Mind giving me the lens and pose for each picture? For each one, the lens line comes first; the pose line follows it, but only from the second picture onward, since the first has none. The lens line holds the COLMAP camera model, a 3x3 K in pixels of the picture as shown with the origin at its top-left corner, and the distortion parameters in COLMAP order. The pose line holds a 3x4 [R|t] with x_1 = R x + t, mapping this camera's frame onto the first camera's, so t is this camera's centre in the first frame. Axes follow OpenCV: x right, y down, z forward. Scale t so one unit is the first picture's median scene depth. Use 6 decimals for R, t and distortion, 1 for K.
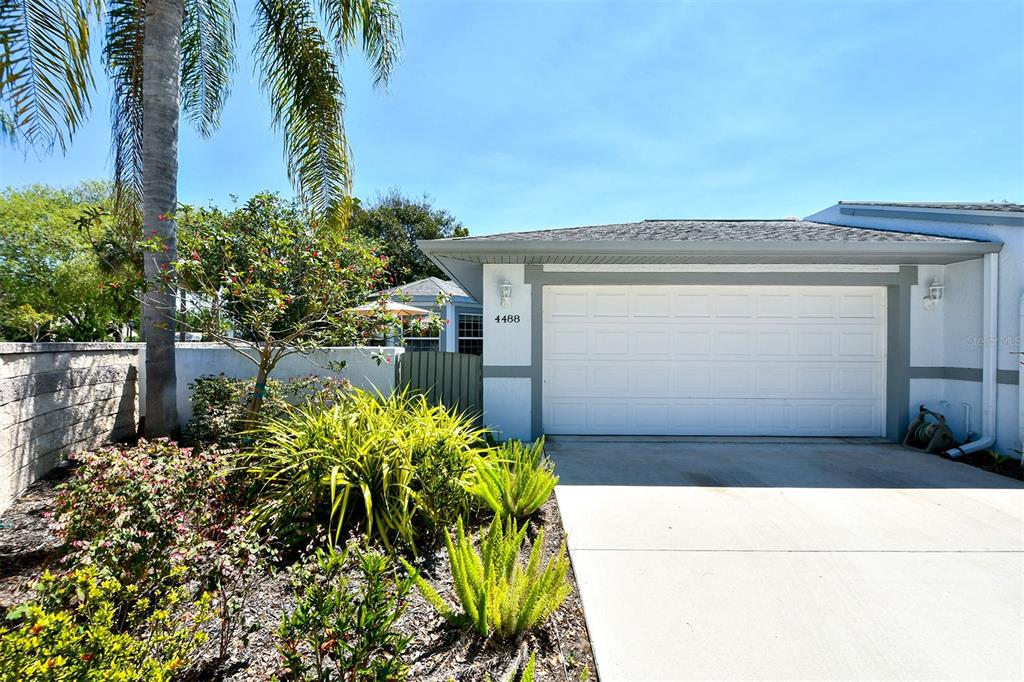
lens RADIAL K [[448.7, 0, 509.8], [0, 448.7, 343.7], [0, 0, 1]] dist [0.000555, -0.001901]
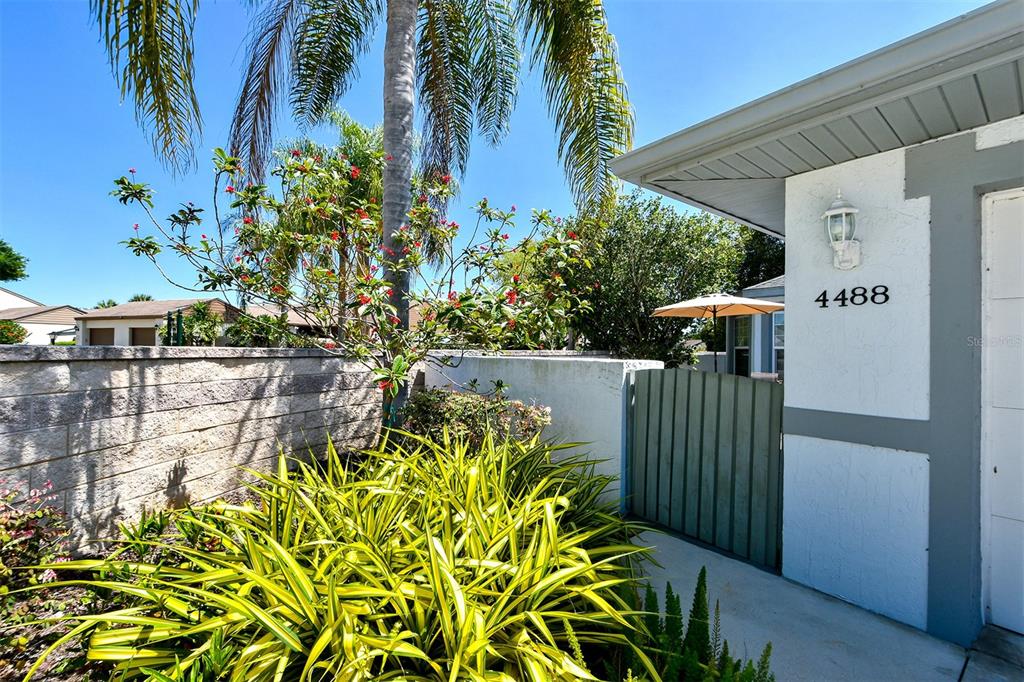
lens RADIAL K [[448.7, 0, 511.4], [0, 448.7, 345.7], [0, 0, 1]] dist [0.000555, -0.001901]
pose [[0.617398, -0.001502, -0.786649, 0.123143], [-0.013611, 0.999828, -0.012592, -0.002185], [0.786533, 0.018482, 0.617271, 0.512228]]
